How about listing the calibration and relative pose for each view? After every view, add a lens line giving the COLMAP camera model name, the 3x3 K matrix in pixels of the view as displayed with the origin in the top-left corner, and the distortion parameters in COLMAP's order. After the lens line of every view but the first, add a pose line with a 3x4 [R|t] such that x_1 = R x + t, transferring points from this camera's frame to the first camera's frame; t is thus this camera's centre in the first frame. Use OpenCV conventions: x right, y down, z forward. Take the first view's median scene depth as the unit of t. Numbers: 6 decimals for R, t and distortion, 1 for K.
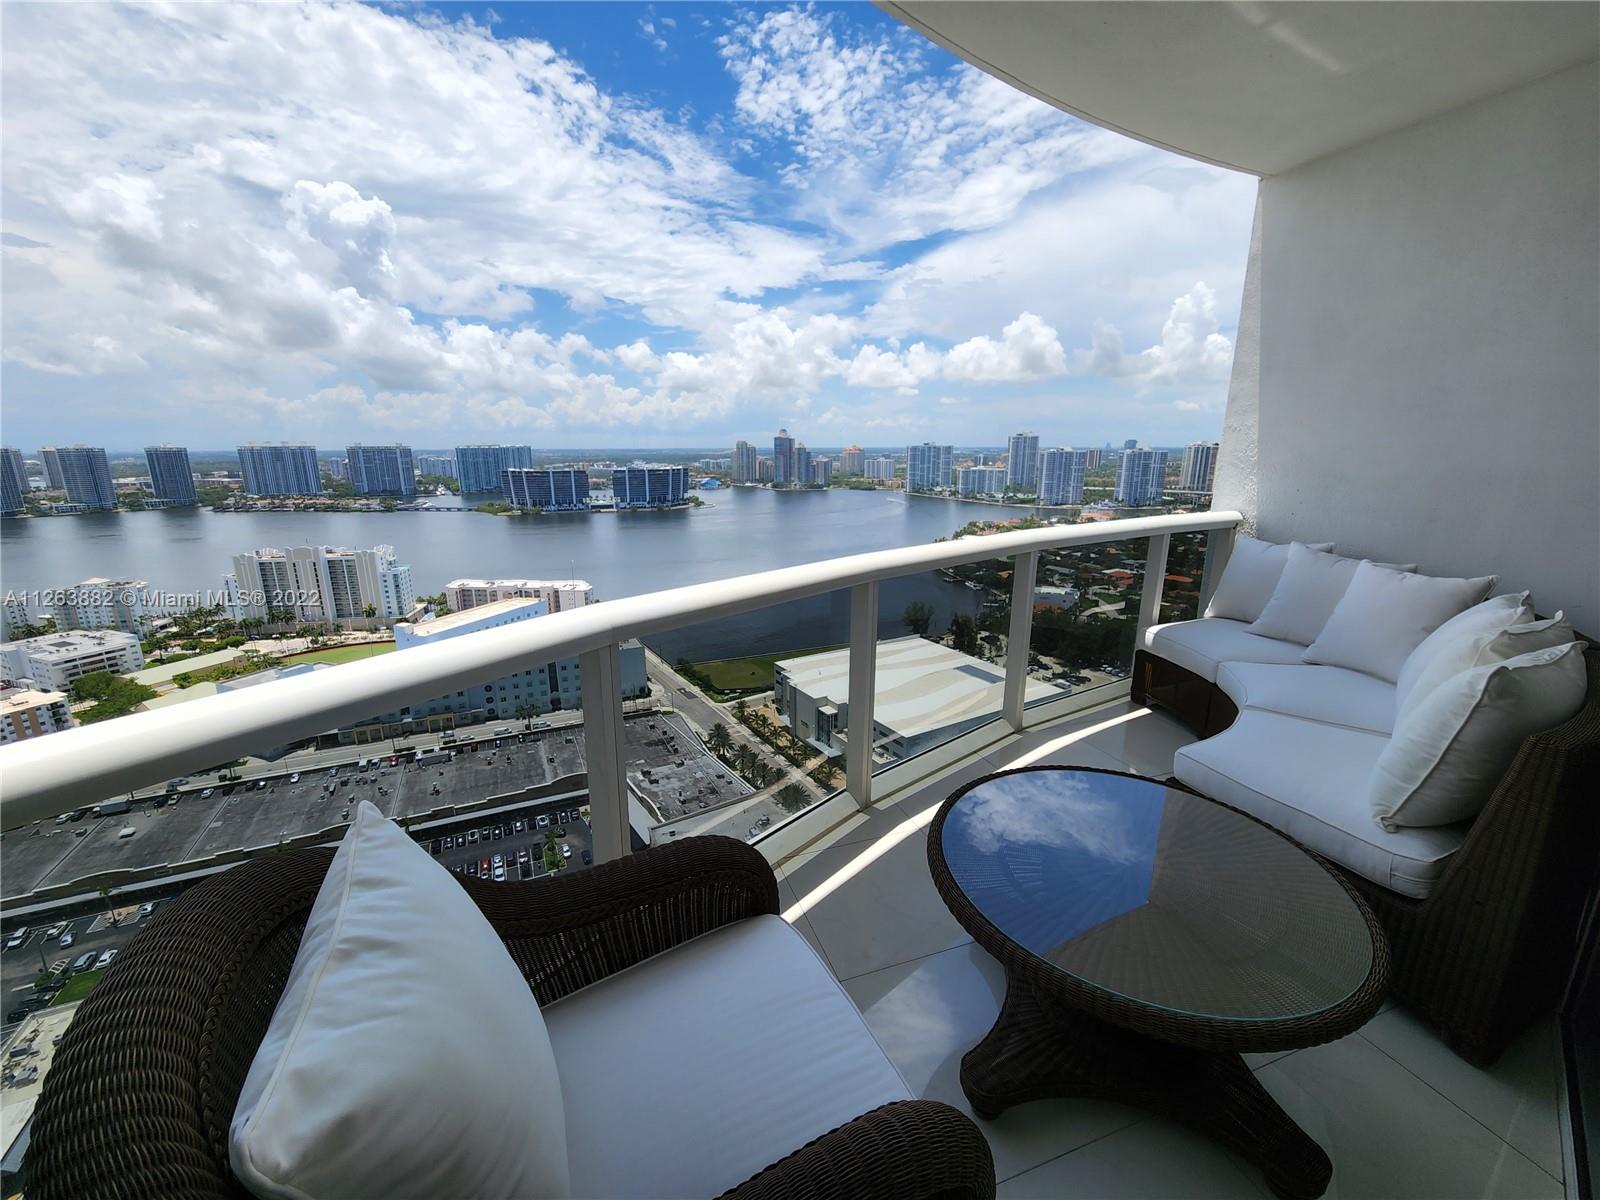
lens RADIAL K [[650.9, 0, 808.7], [0, 650.9, 597.9], [0, 0, 1]] dist [-0.002102, -0.000823]
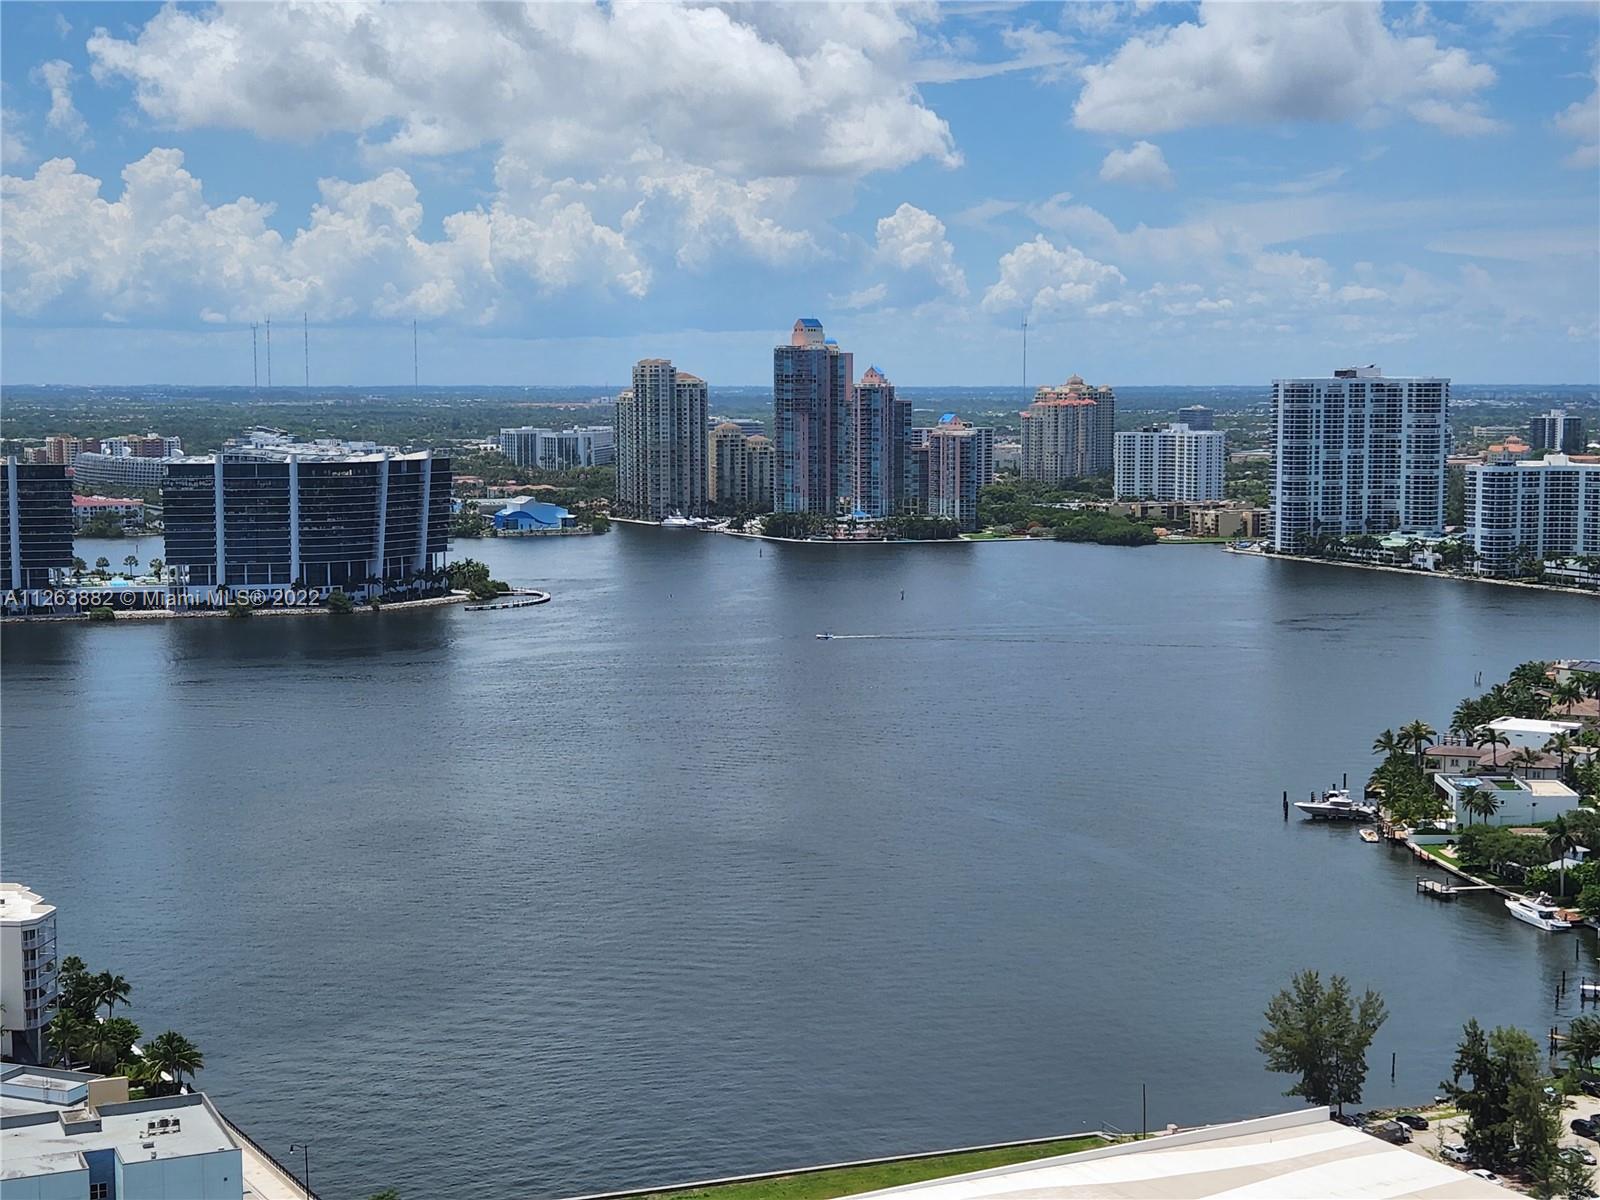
lens RADIAL K [[1064.9, 0, 798.2], [0, 1064.9, 591.0], [0, 0, 1]] dist [0.032556, -0.005182]
pose [[0.995025, 0.017070, -0.098152, 0.001194], [-0.023829, 0.997393, -0.068112, -0.115732], [0.096734, 0.070112, 0.992838, 0.565419]]
